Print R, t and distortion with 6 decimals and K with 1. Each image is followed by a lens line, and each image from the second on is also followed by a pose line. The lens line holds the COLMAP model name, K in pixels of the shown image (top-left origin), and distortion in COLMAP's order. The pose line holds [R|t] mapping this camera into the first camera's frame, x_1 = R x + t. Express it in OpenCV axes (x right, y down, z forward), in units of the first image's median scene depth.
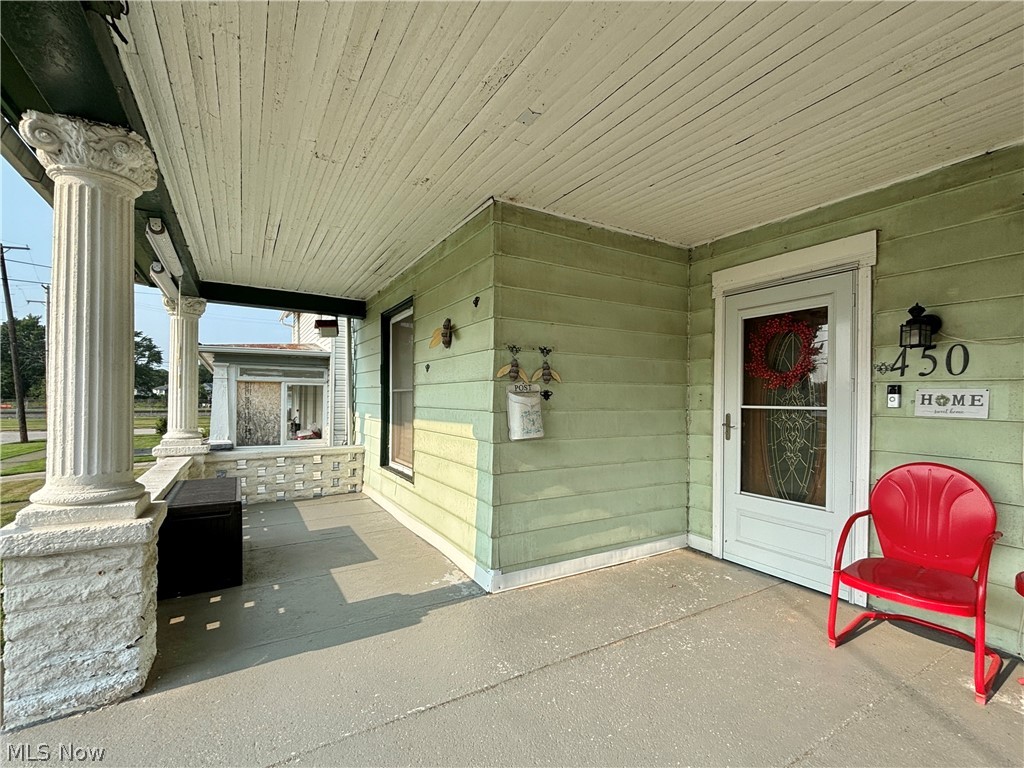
lens RADIAL K [[459.7, 0, 523.5], [0, 459.7, 399.2], [0, 0, 1]] dist [-0.004942, -0.000709]
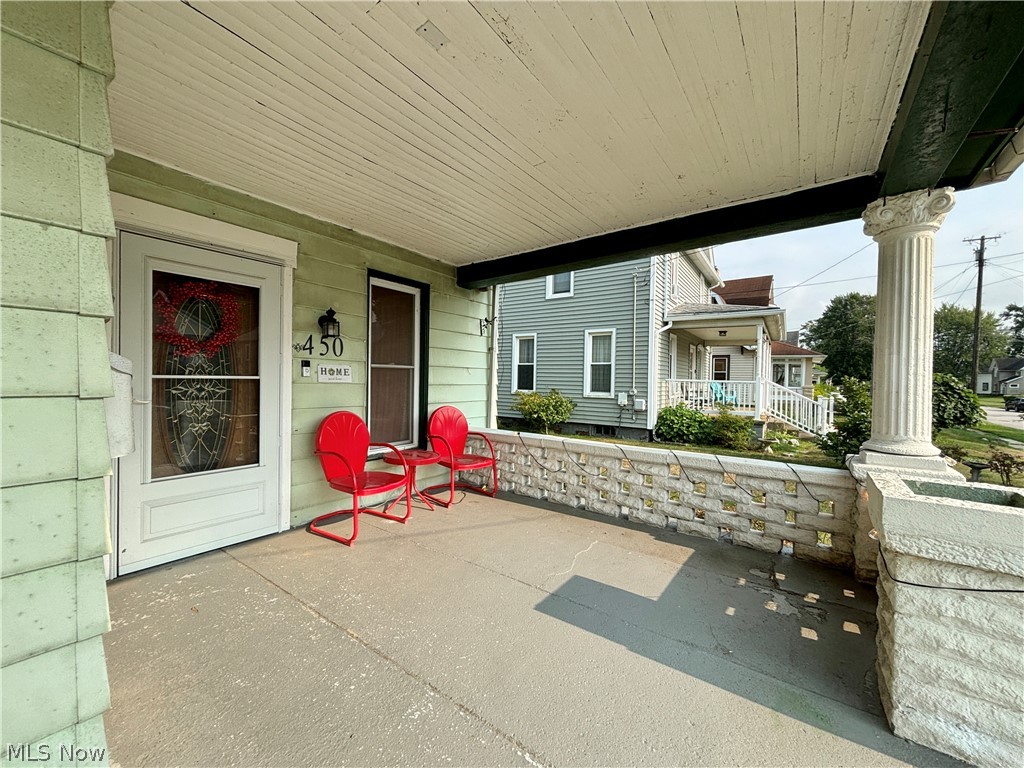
lens RADIAL K [[416.2, 0, 509.4], [0, 416.2, 383.7], [0, 0, 1]] dist [0.000984, 0.000054]
pose [[-0.375946, -0.024749, 0.926311, -0.617680], [-0.018204, 0.999648, 0.019320, 0.004448], [-0.926463, -0.009599, -0.376264, 0.928218]]
